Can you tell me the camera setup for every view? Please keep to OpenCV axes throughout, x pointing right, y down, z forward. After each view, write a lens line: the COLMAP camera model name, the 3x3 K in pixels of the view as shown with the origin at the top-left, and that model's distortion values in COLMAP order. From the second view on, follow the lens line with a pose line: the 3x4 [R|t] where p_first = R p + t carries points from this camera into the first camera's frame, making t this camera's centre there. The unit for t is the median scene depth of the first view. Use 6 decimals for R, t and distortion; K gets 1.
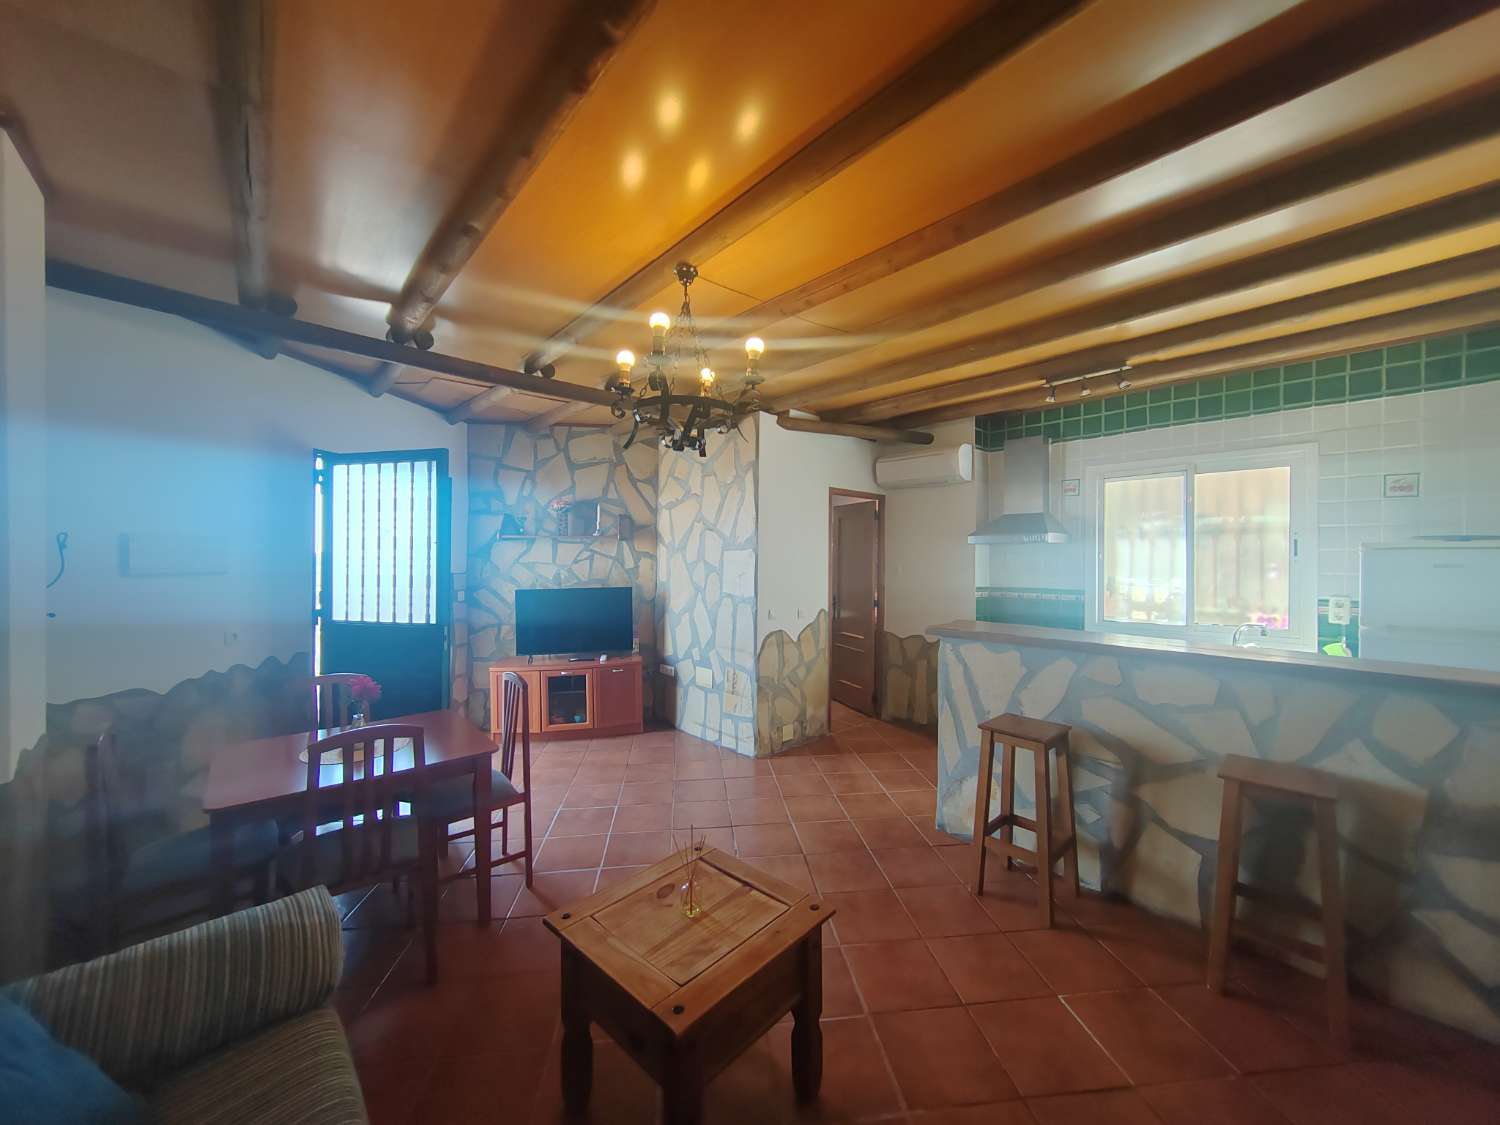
lens RADIAL K [[572.9, 0, 748.6], [0, 572.9, 559.2], [0, 0, 1]] dist [0.004328, 0.000070]
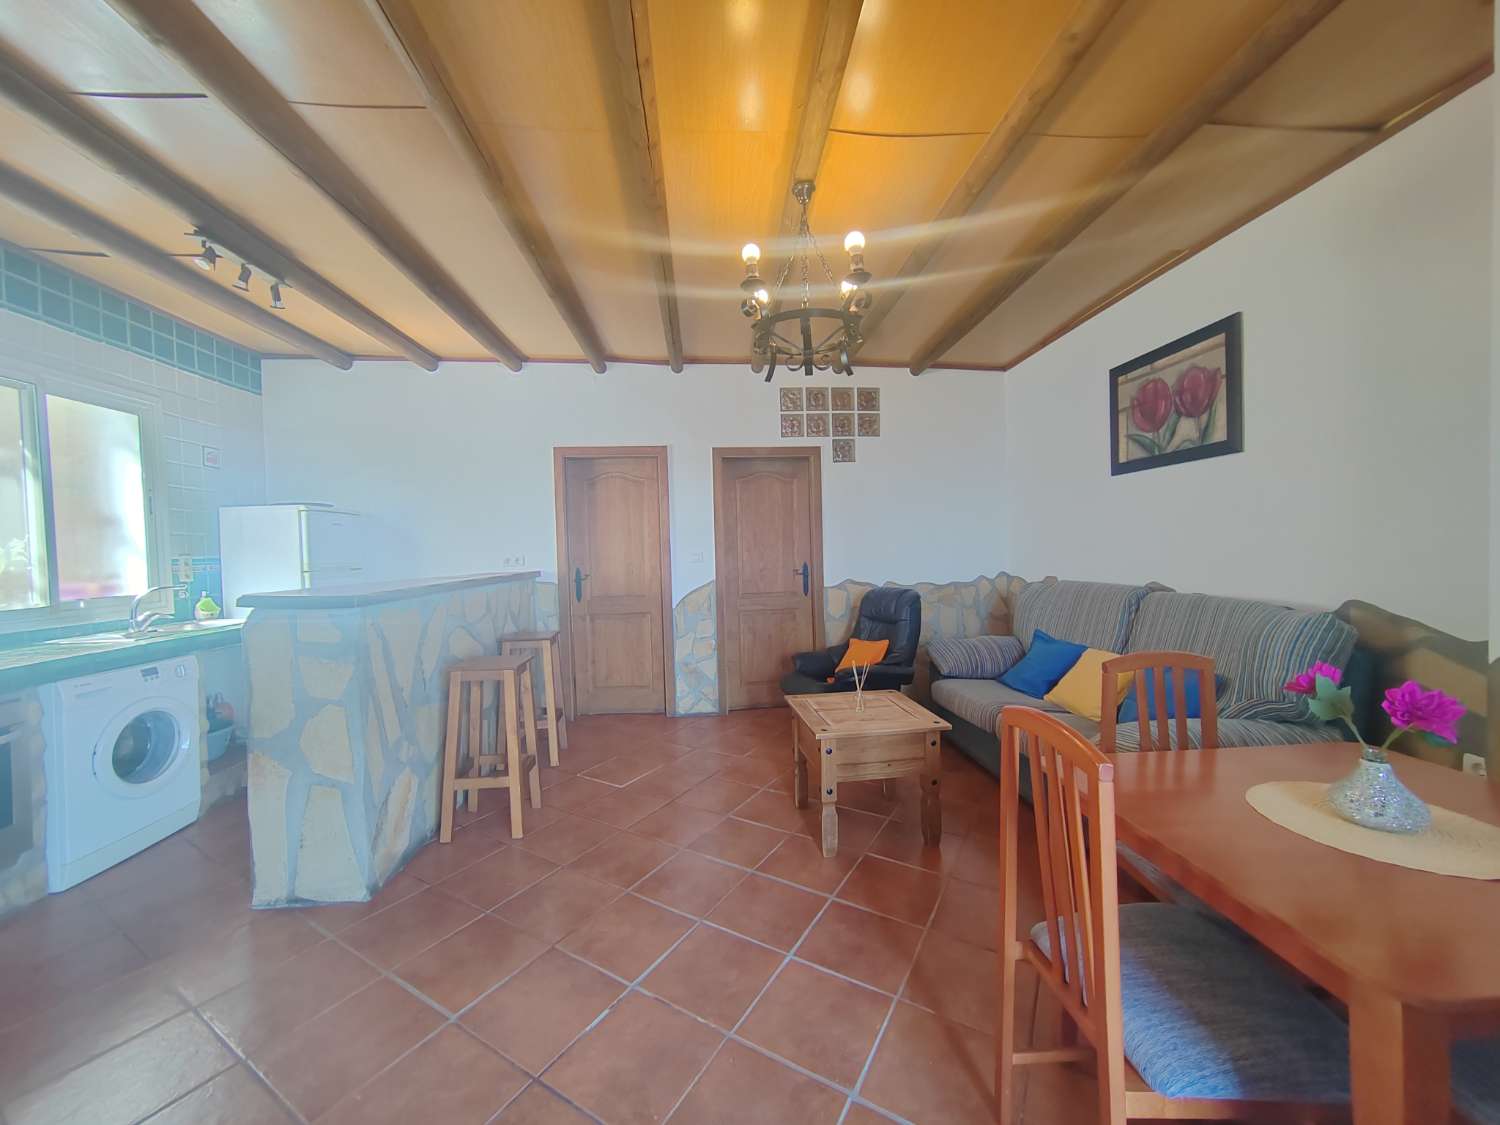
lens RADIAL K [[572.9, 0, 748.6], [0, 572.9, 559.2], [0, 0, 1]] dist [0.004328, 0.000070]
pose [[-0.800290, 0.003086, 0.599605, -0.288902], [0.019435, 0.999595, 0.020795, 0.049413], [-0.599298, 0.028295, -0.800026, 0.867567]]
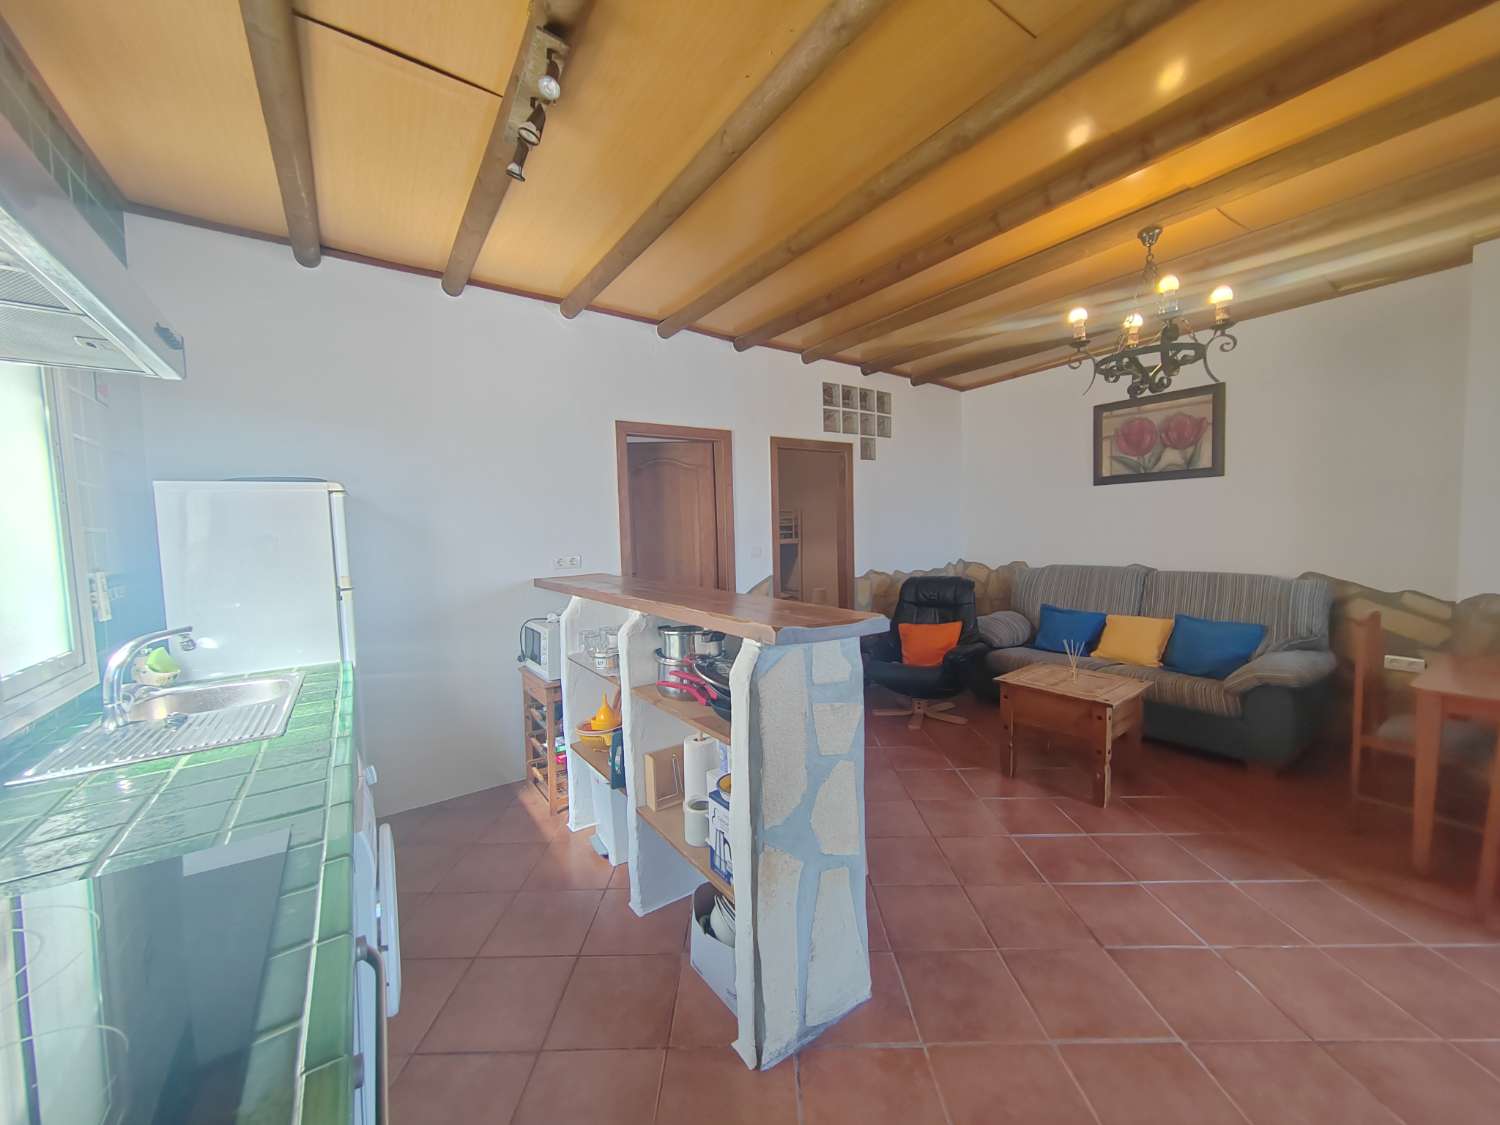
lens RADIAL K [[572.9, 0, 748.6], [0, 572.9, 559.2], [0, 0, 1]] dist [0.004328, 0.000070]
pose [[-0.993579, 0.015610, 0.112060, 0.263353], [0.021789, 0.998296, 0.054125, 0.026694], [-0.111024, 0.056219, -0.992226, 1.048144]]
